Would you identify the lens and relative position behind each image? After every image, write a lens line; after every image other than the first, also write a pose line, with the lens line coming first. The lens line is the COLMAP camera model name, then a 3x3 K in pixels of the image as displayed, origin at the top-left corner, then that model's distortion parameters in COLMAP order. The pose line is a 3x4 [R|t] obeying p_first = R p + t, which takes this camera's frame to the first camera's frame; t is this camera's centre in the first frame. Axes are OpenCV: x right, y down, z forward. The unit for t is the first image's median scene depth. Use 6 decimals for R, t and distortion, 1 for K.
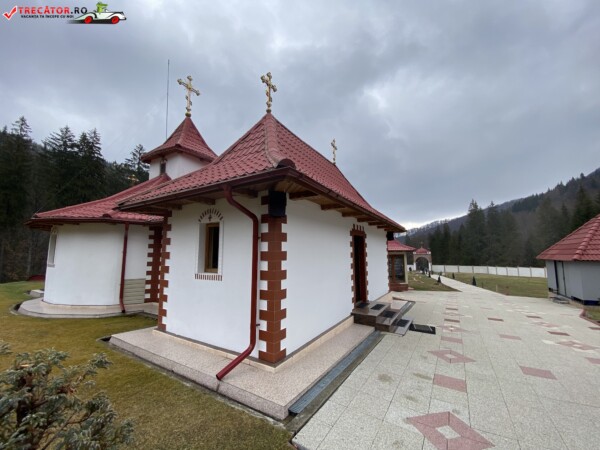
lens RADIAL K [[242.2, 0, 304.1], [0, 242.2, 221.7], [0, 0, 1]] dist [0.003579, -0.012412]
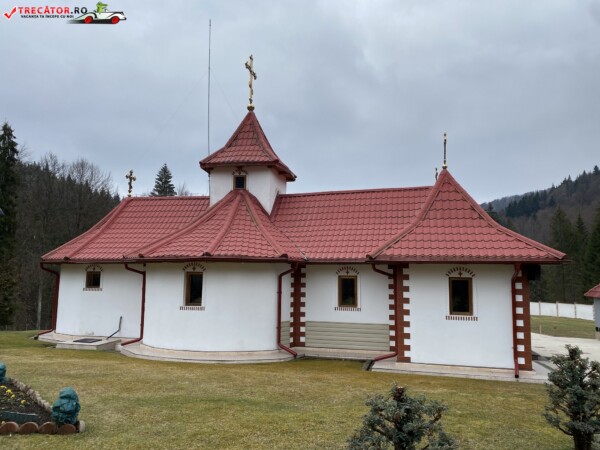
lens RADIAL K [[457.4, 0, 291.0], [0, 457.4, 214.1], [0, 0, 1]] dist [0.025958, -0.029759]
pose [[0.958097, 0.053165, 0.281467, -0.769966], [-0.053832, 0.998536, -0.005366, -0.107151], [-0.281340, -0.010010, 0.959556, -0.445897]]
